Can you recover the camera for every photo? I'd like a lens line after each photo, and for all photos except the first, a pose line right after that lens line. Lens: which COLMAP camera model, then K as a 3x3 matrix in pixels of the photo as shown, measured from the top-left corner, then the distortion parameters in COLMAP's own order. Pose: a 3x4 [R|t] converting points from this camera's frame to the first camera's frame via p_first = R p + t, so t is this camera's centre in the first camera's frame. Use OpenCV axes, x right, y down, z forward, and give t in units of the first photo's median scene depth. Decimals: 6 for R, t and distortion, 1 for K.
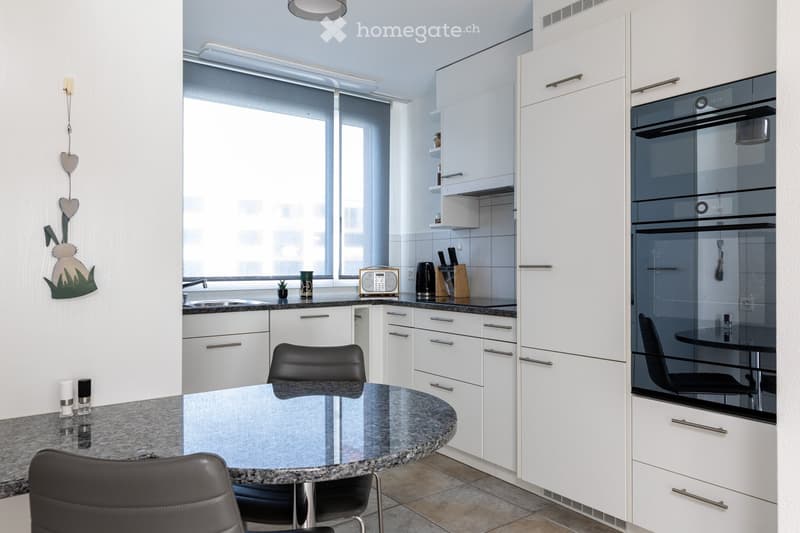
lens RADIAL K [[550.6, 0, 400.0], [0, 550.6, 266.5], [0, 0, 1]] dist [0.002165, 0.001444]
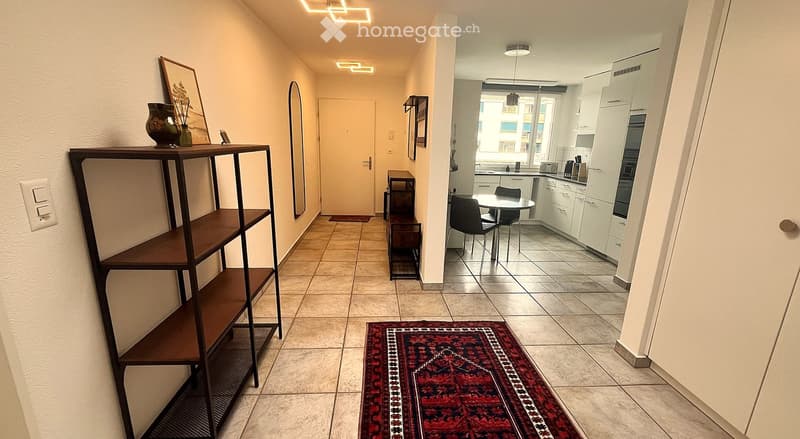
lens RADIAL K [[345.1, 0, 400.0], [0, 345.1, 219.5], [0, 0, 1]] dist [-0.000084, -0.000006]
pose [[0.832160, 0.156714, -0.531931, 0.292630], [-0.030311, 0.970657, 0.238549, -0.101553], [0.553707, -0.182388, 0.812492, -0.760641]]
